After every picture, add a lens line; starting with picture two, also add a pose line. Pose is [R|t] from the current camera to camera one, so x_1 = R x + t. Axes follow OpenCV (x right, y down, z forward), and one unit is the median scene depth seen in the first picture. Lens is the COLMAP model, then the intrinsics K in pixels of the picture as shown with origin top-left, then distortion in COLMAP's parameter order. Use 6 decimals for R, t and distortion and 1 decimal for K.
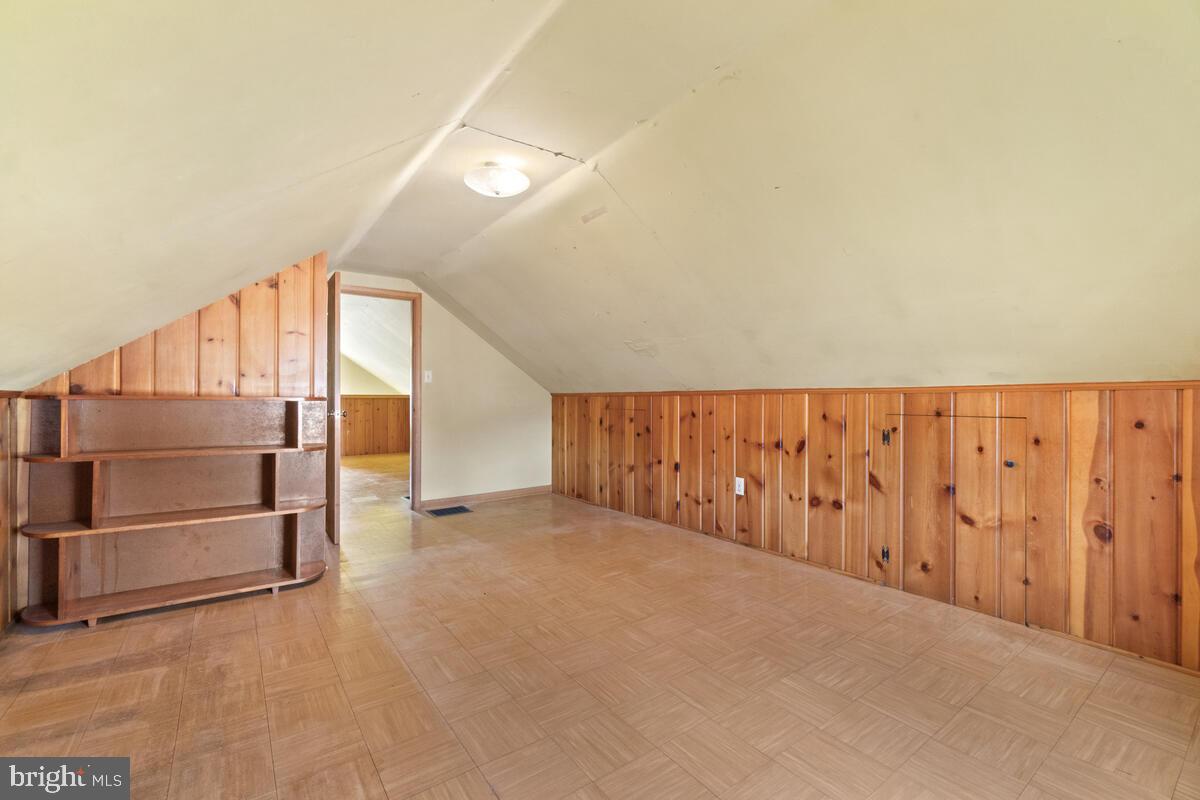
lens RADIAL K [[521.3, 0, 599.4], [0, 521.3, 399.4], [0, 0, 1]] dist [0.000743, -0.000794]
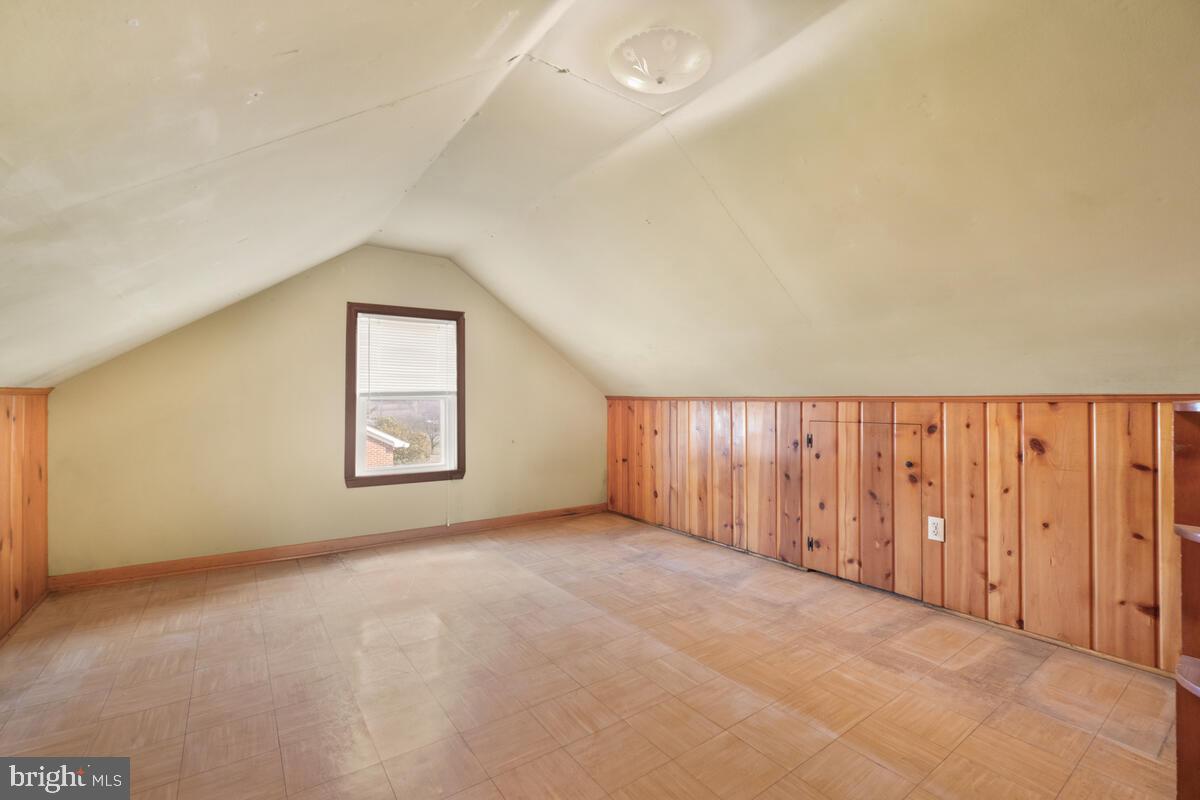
lens RADIAL K [[521.3, 0, 600.8], [0, 521.3, 398.0], [0, 0, 1]] dist [0.000743, -0.000794]
pose [[-0.999996, -0.002365, -0.001839, -0.150957], [-0.002357, 0.999989, -0.004048, -0.008444], [0.001849, -0.004044, -0.999990, 2.044846]]
